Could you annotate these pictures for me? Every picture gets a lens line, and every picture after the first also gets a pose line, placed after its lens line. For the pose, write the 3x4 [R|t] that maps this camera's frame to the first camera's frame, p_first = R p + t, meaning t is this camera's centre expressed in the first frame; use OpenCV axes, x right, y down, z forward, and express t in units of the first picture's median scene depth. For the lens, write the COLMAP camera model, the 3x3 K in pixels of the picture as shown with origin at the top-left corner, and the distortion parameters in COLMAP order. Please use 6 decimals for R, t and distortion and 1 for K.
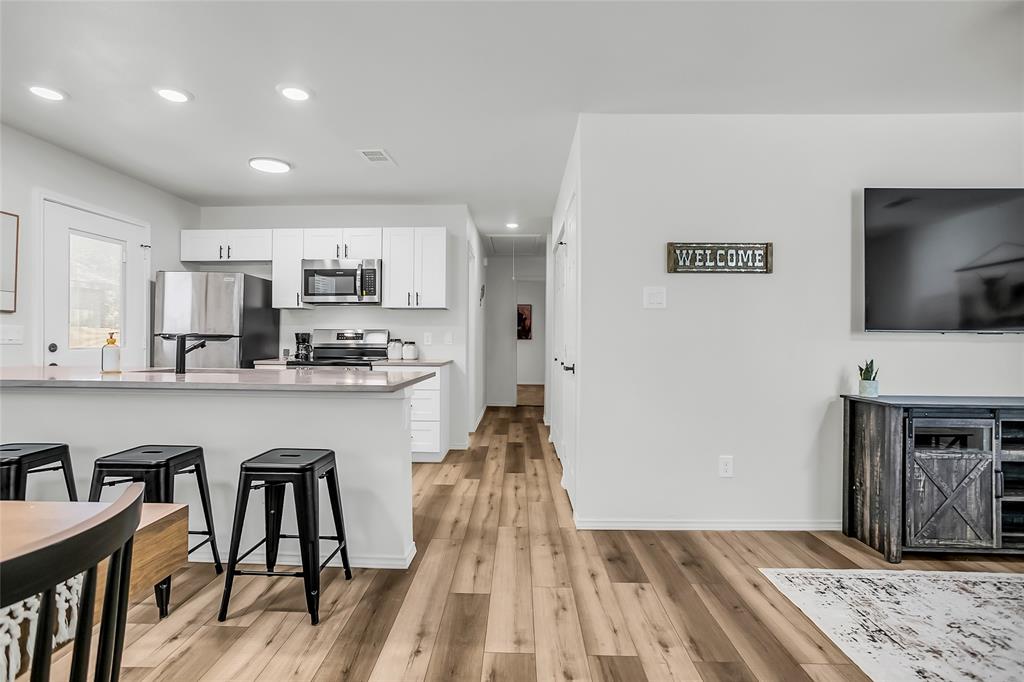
lens RADIAL K [[507.0, 0, 505.5], [0, 507.0, 337.2], [0, 0, 1]] dist [-0.054855, 0.029674]
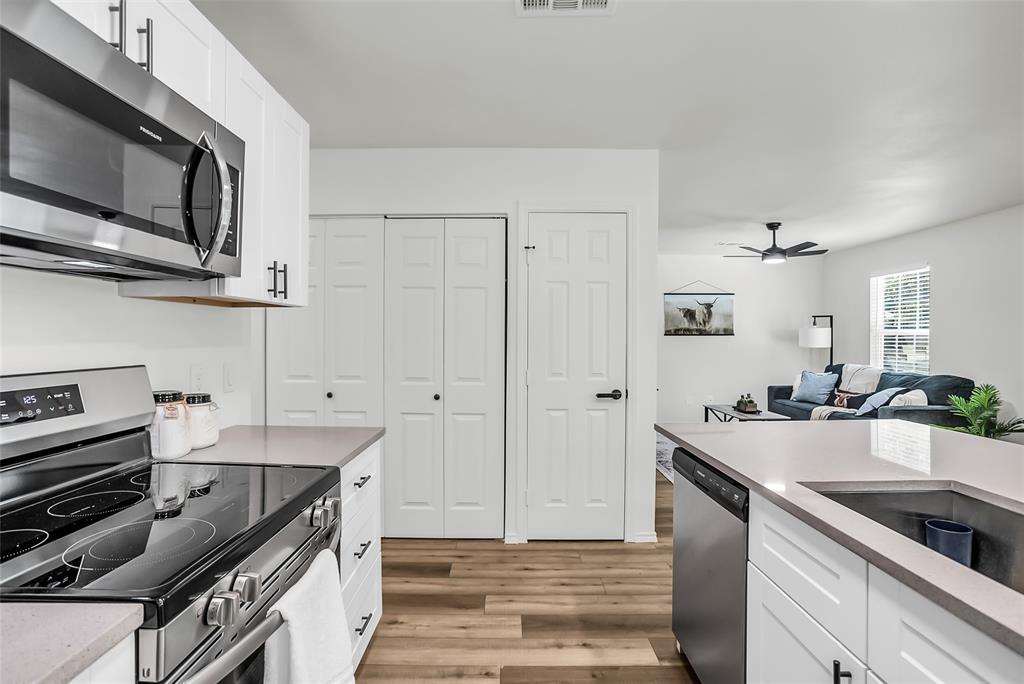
lens RADIAL K [[507.0, 0, 512.3], [0, 507.0, 338.9], [0, 0, 1]] dist [-0.054855, 0.029674]
pose [[-0.029949, -0.013124, 0.999465, -0.914907], [-0.009340, 0.999874, 0.012849, -0.061395], [-0.999508, -0.008951, -0.030068, 1.354466]]
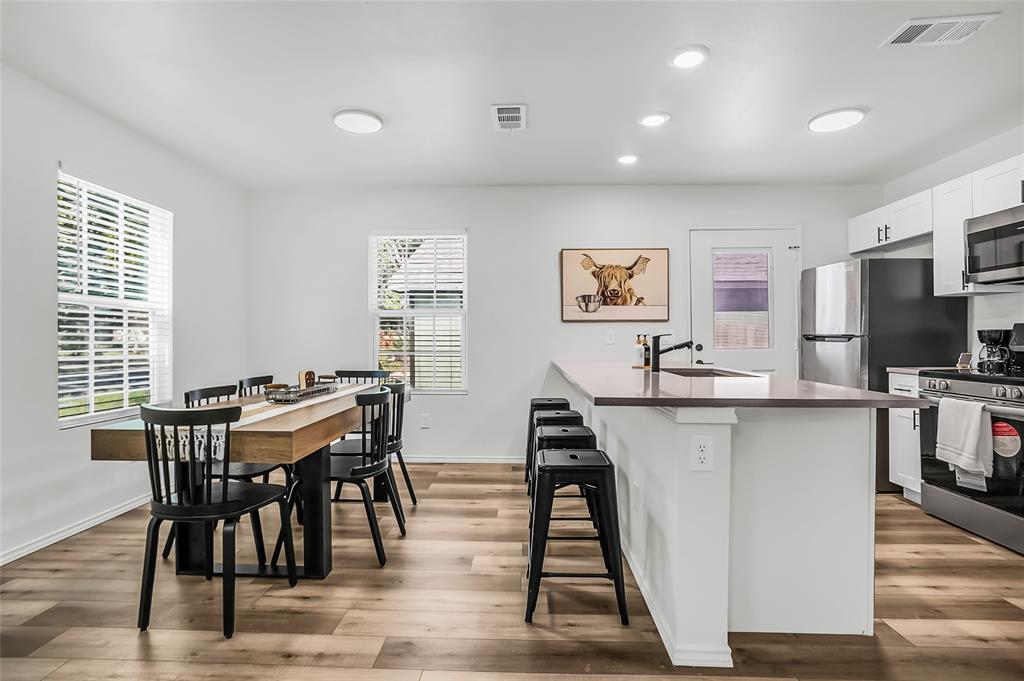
lens RADIAL K [[507.0, 0, 510.1], [0, 507.0, 336.5], [0, 0, 1]] dist [-0.054855, 0.029674]
pose [[-0.008269, -0.012699, -0.999885, 0.415974], [0.006329, 0.999899, -0.012752, 0.007666], [0.999946, -0.006433, -0.008188, 0.638790]]
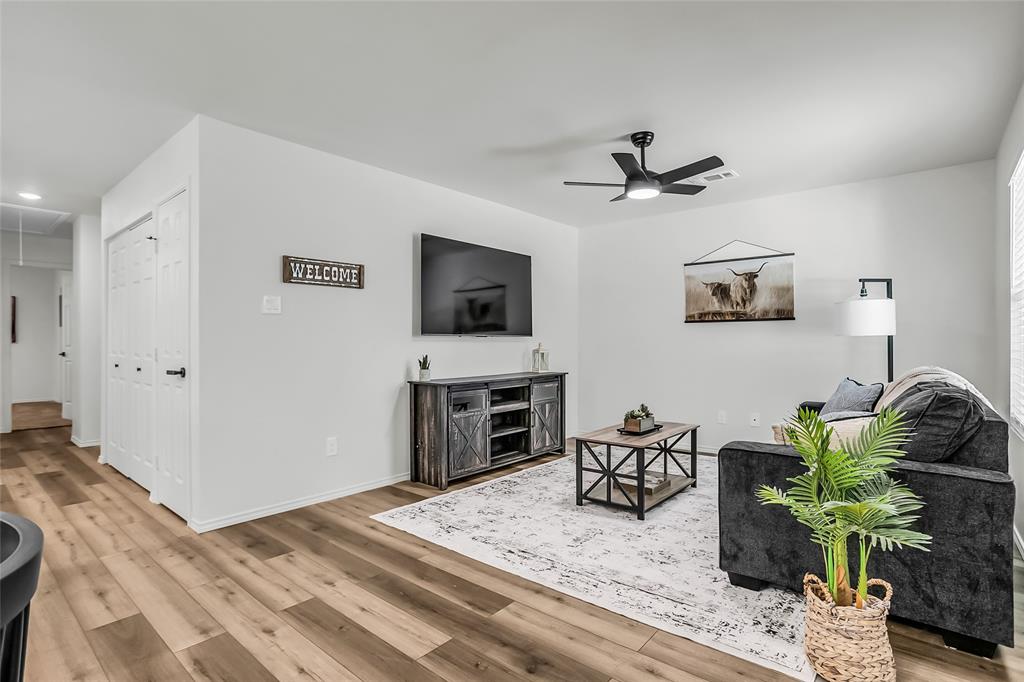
lens RADIAL K [[507.0, 0, 508.6], [0, 507.0, 343.3], [0, 0, 1]] dist [-0.054855, 0.029674]
pose [[0.628759, -0.010626, 0.777528, -0.233255], [0.002573, 0.999930, 0.011585, -0.003902], [-0.777596, -0.005284, 0.628742, -0.093511]]
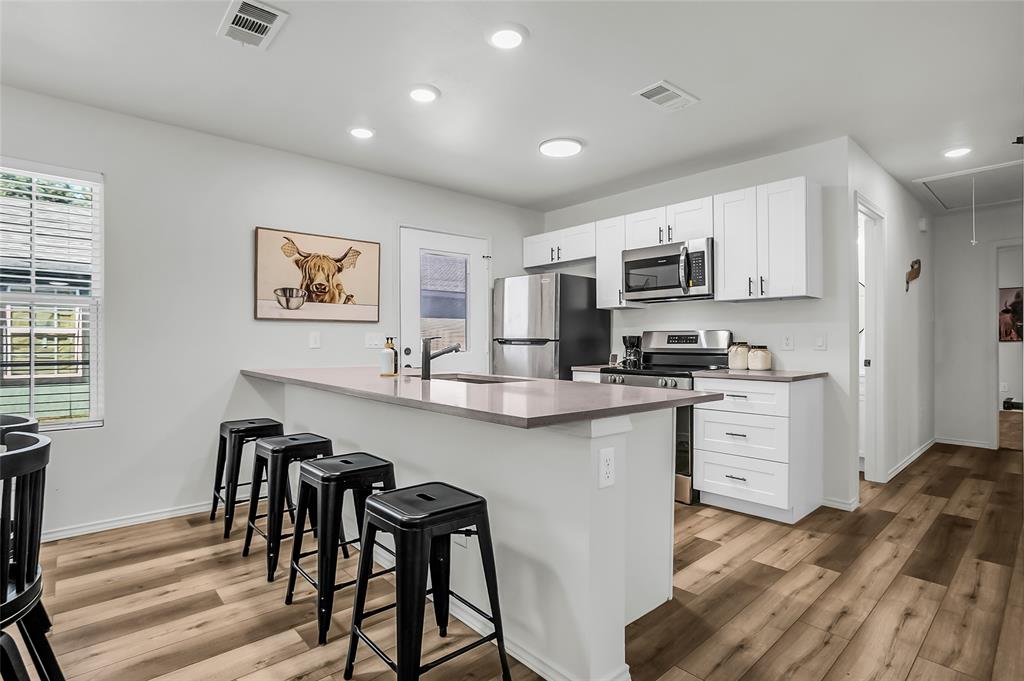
lens RADIAL K [[507.0, 0, 505.3], [0, 507.0, 340.9], [0, 0, 1]] dist [-0.054855, 0.029674]
pose [[0.681425, -0.007975, -0.731844, 0.152378], [0.008081, 0.999962, -0.003372, 0.002721], [0.731843, -0.003617, 0.681464, 0.412627]]
